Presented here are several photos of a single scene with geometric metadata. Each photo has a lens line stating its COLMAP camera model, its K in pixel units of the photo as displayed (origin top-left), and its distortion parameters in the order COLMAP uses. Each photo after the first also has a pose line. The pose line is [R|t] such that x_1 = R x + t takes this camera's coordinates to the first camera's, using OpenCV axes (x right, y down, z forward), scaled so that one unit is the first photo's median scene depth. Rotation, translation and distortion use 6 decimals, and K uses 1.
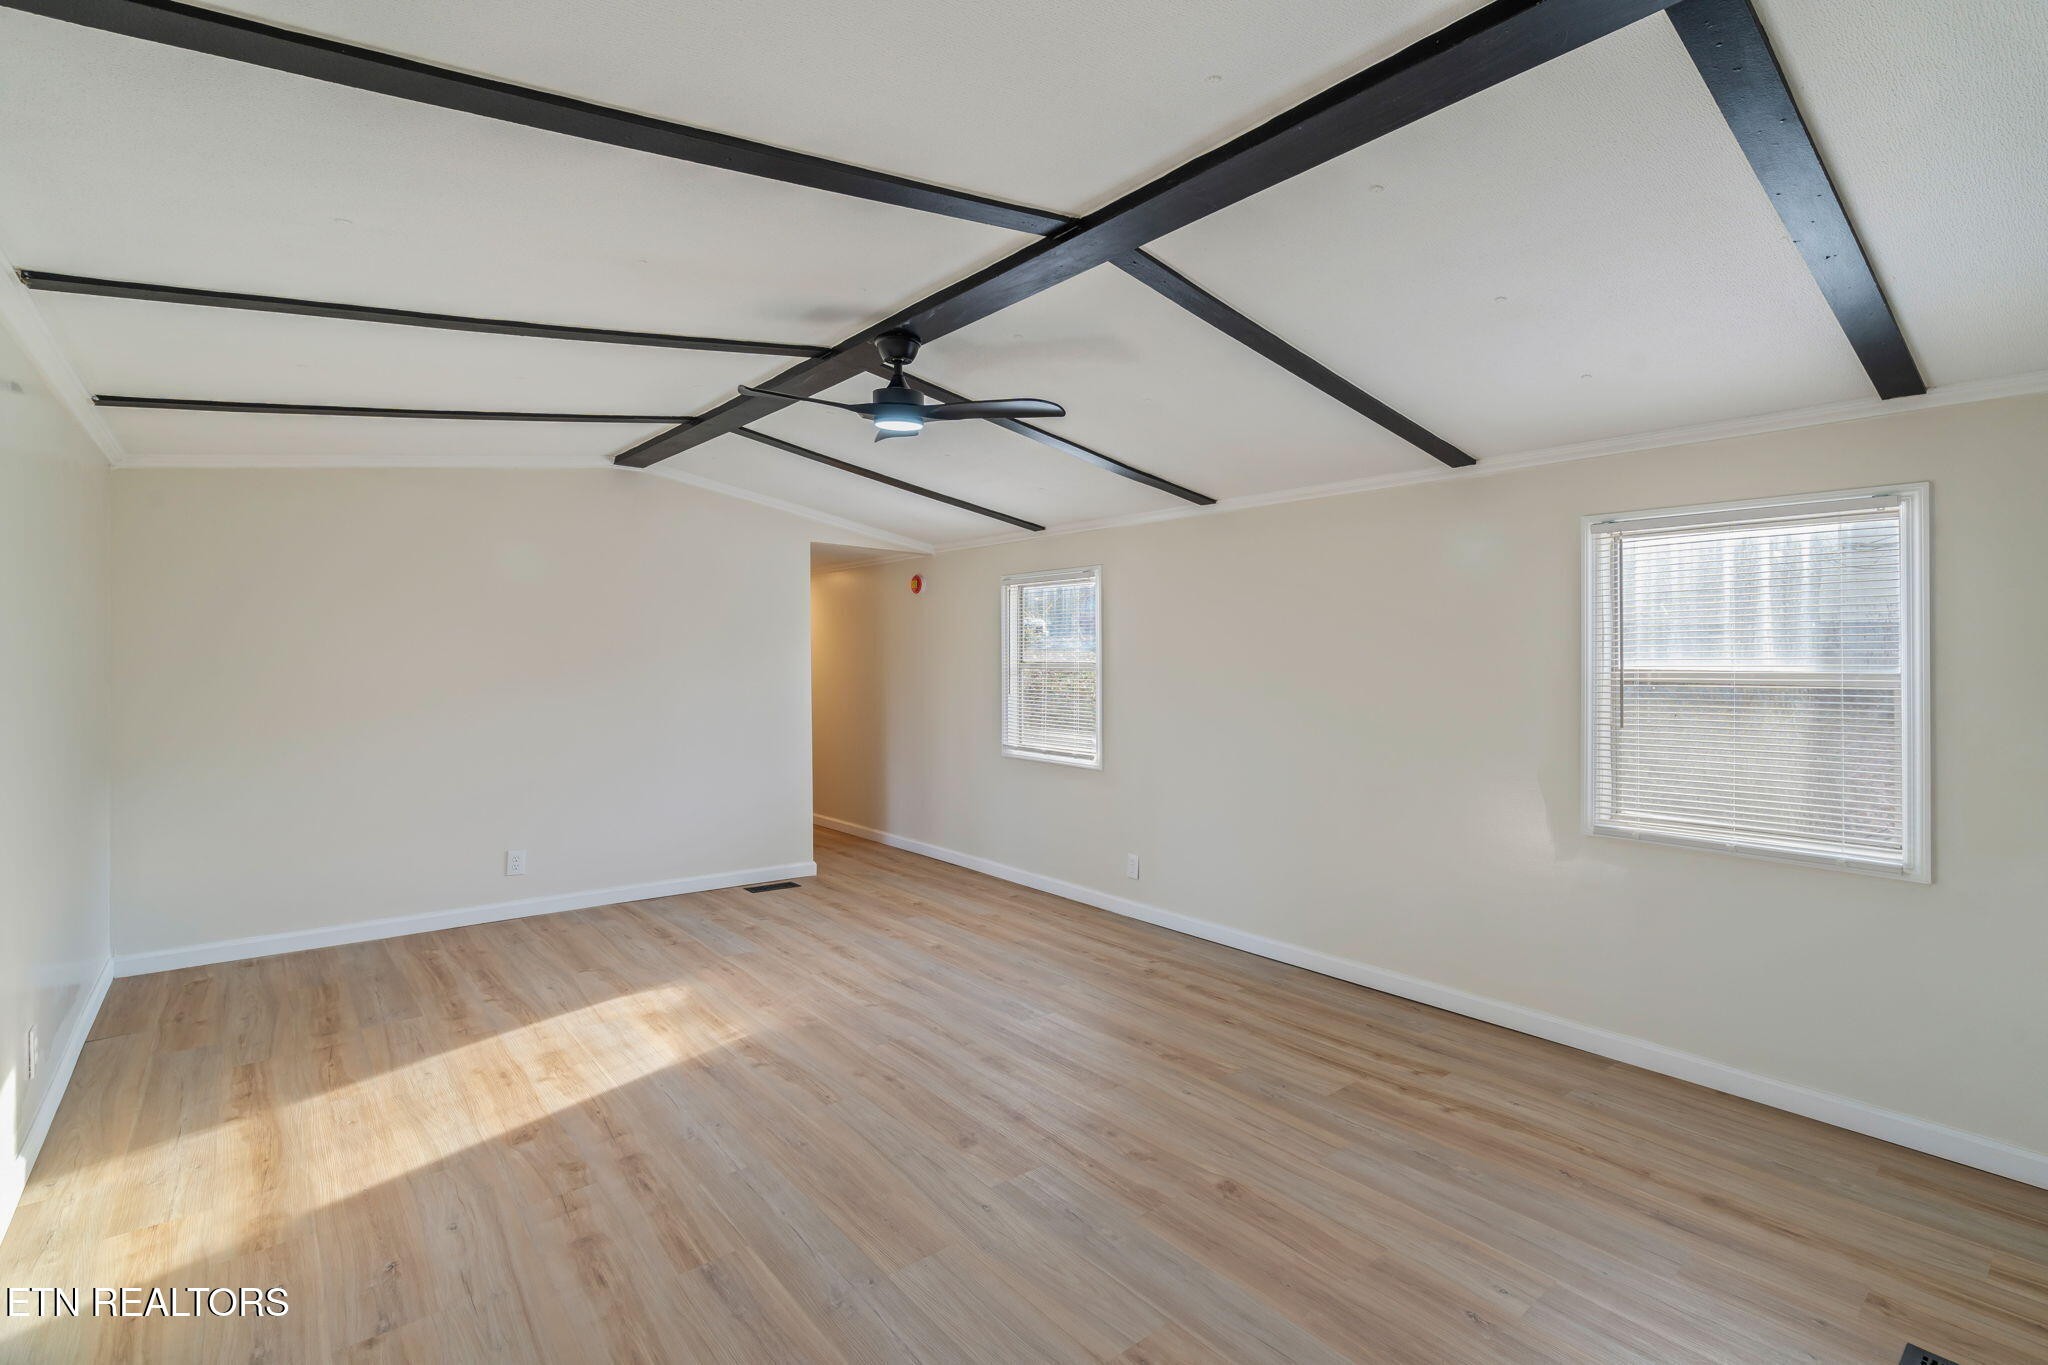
lens RADIAL K [[928.6, 0, 1032.7], [0, 928.6, 670.0], [0, 0, 1]] dist [-0.001219, -0.000202]
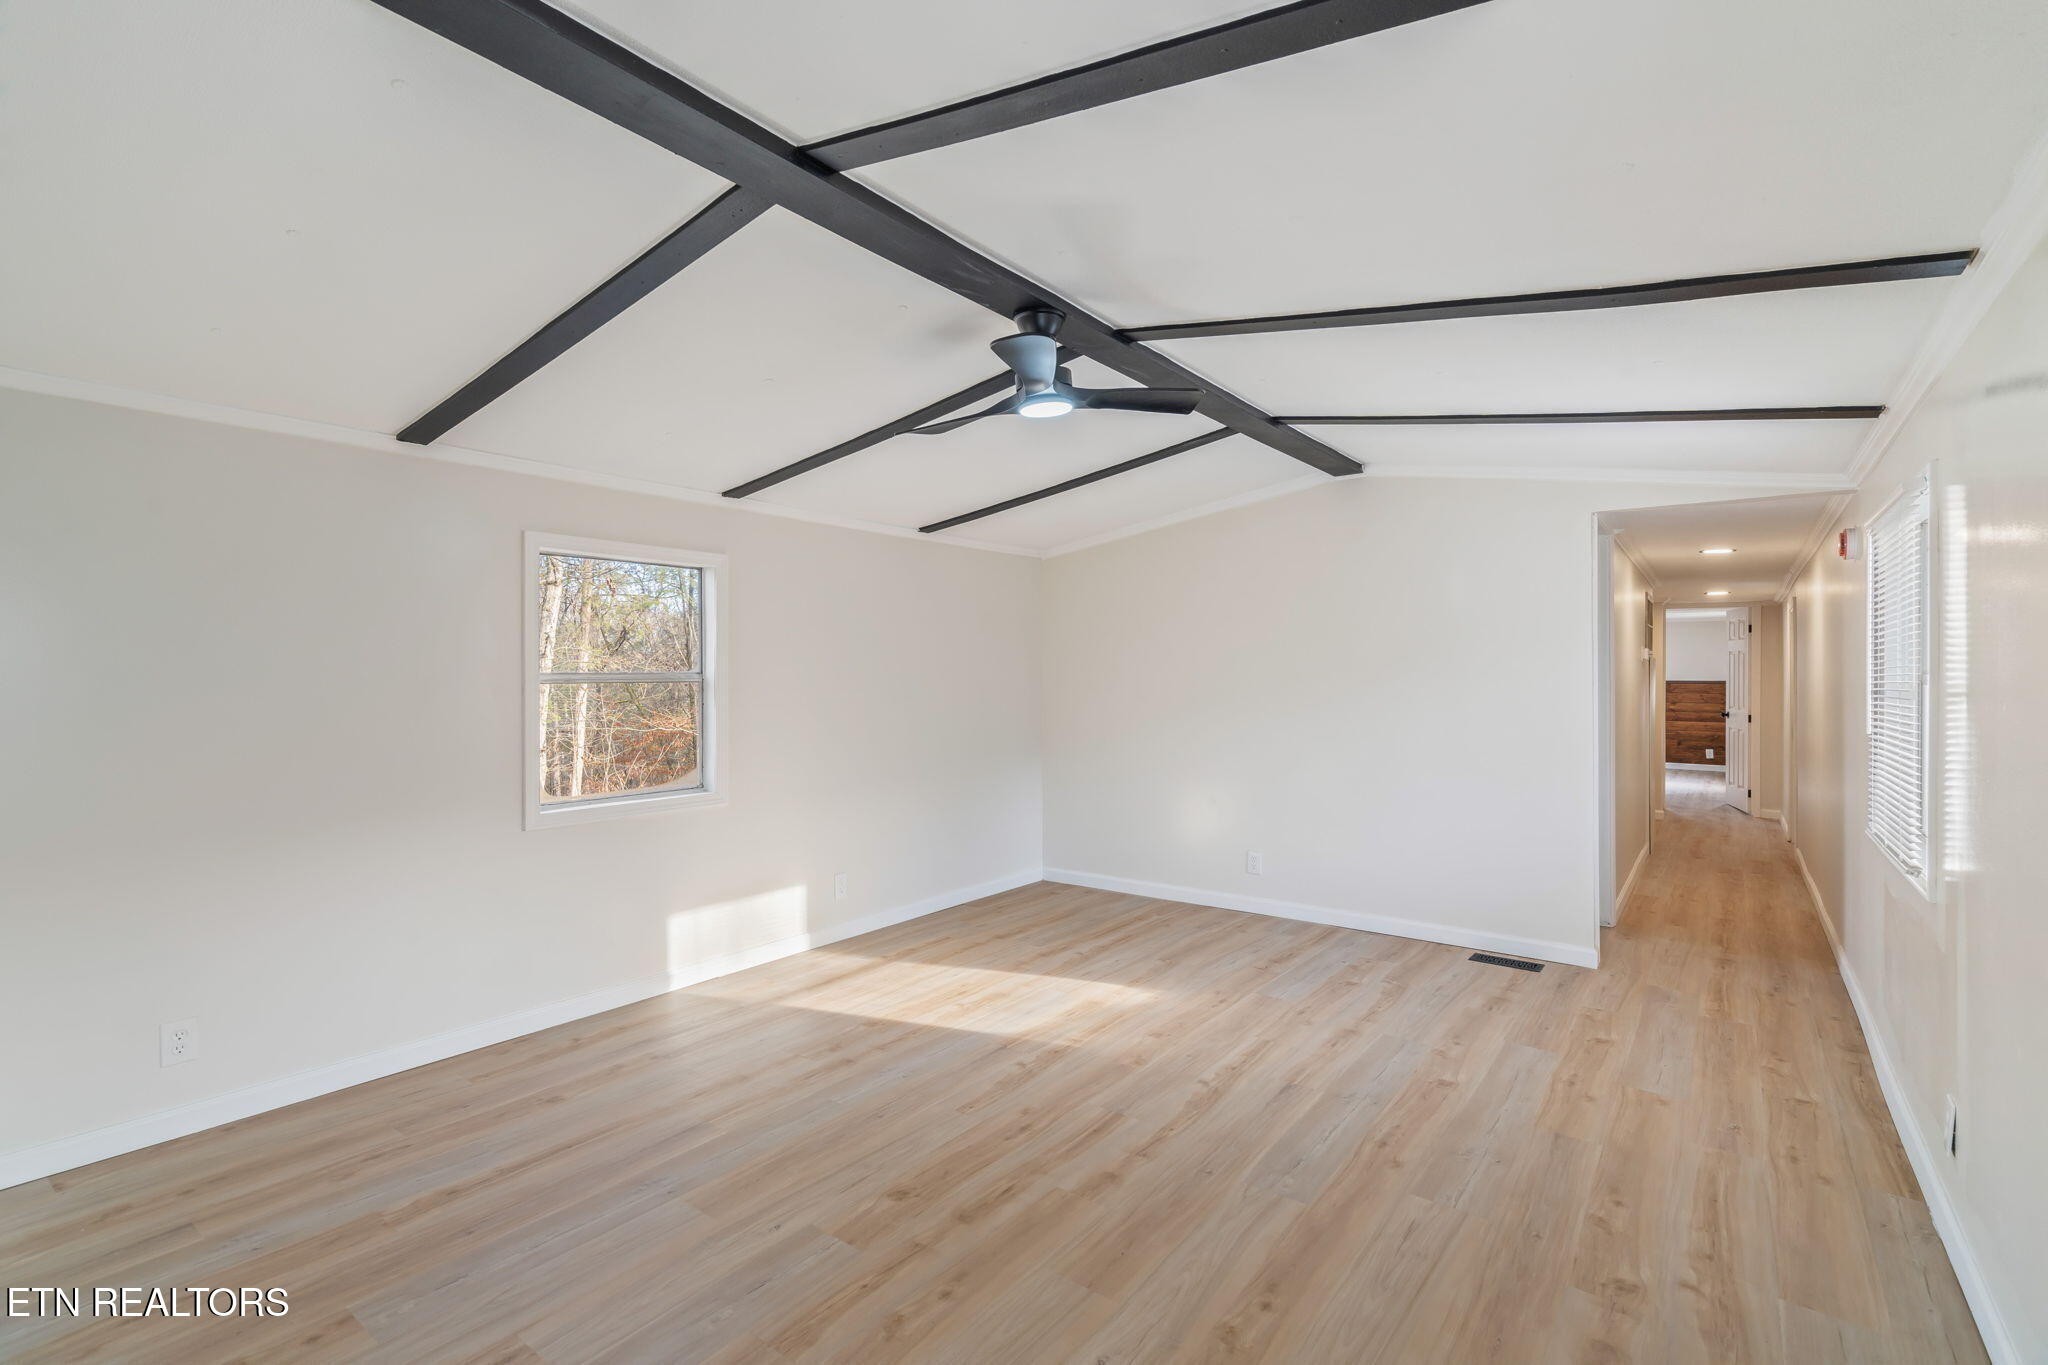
lens RADIAL K [[928.6, 0, 1032.0], [0, 928.6, 690.5], [0, 0, 1]] dist [-0.001219, -0.000202]
pose [[0.230700, -0.000326, -0.973025, 0.665811], [-0.000117, 1.000000, -0.000362, 0.005452], [0.973025, 0.000197, 0.230700, 0.710585]]
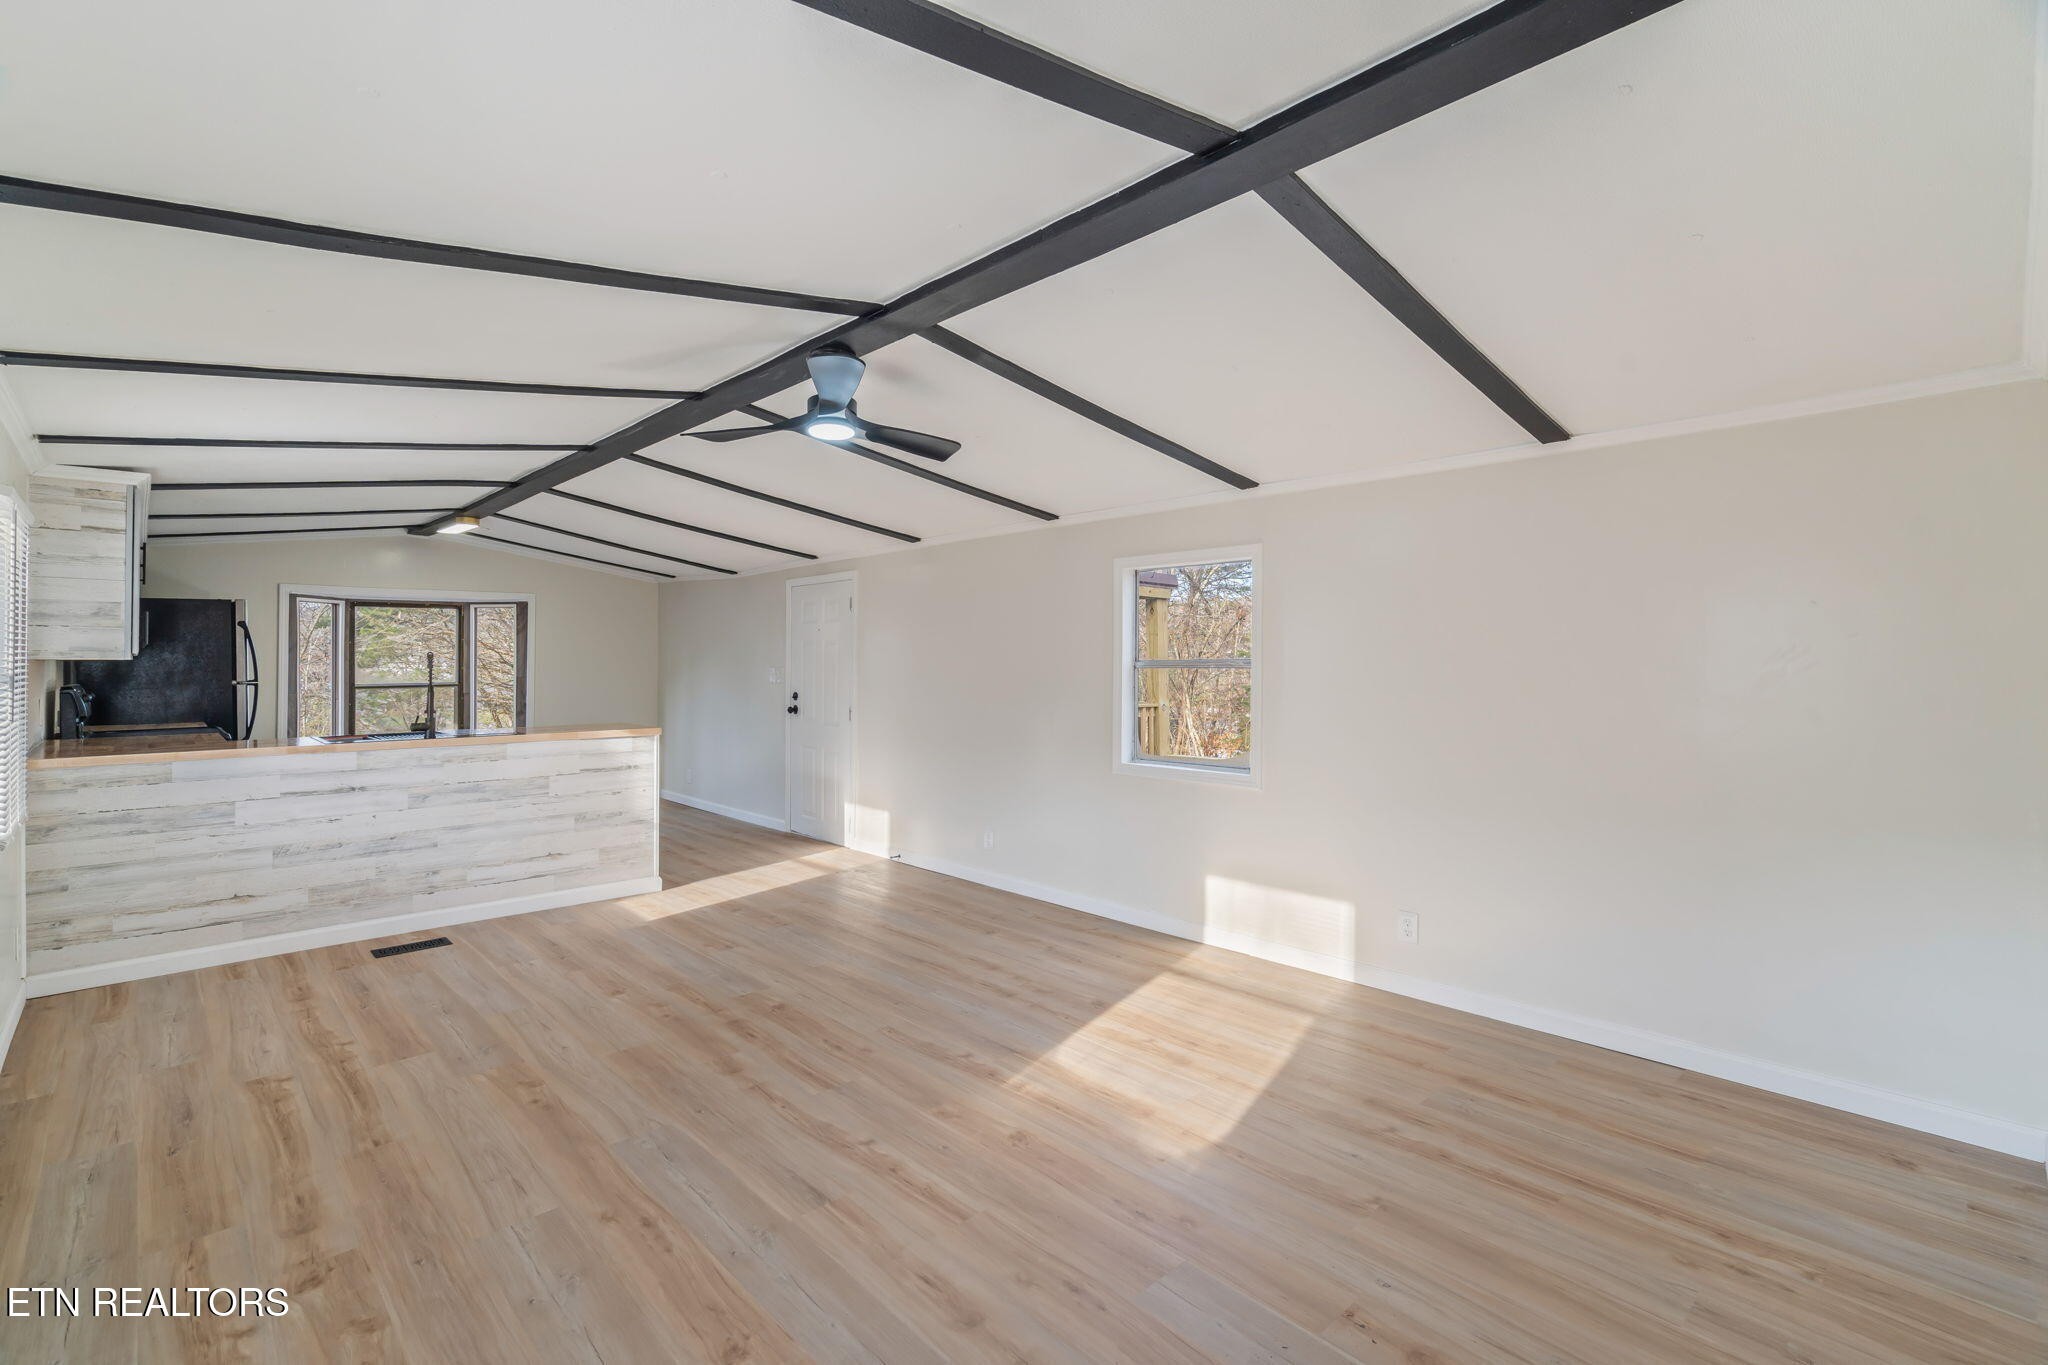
lens RADIAL K [[928.6, 0, 1029.6], [0, 928.6, 666.1], [0, 0, 1]] dist [-0.001219, -0.000202]
pose [[-0.997468, -0.015208, -0.069465, -0.264438], [-0.015709, 0.999854, 0.006677, -0.013219], [0.069354, 0.007751, -0.997562, 1.870737]]
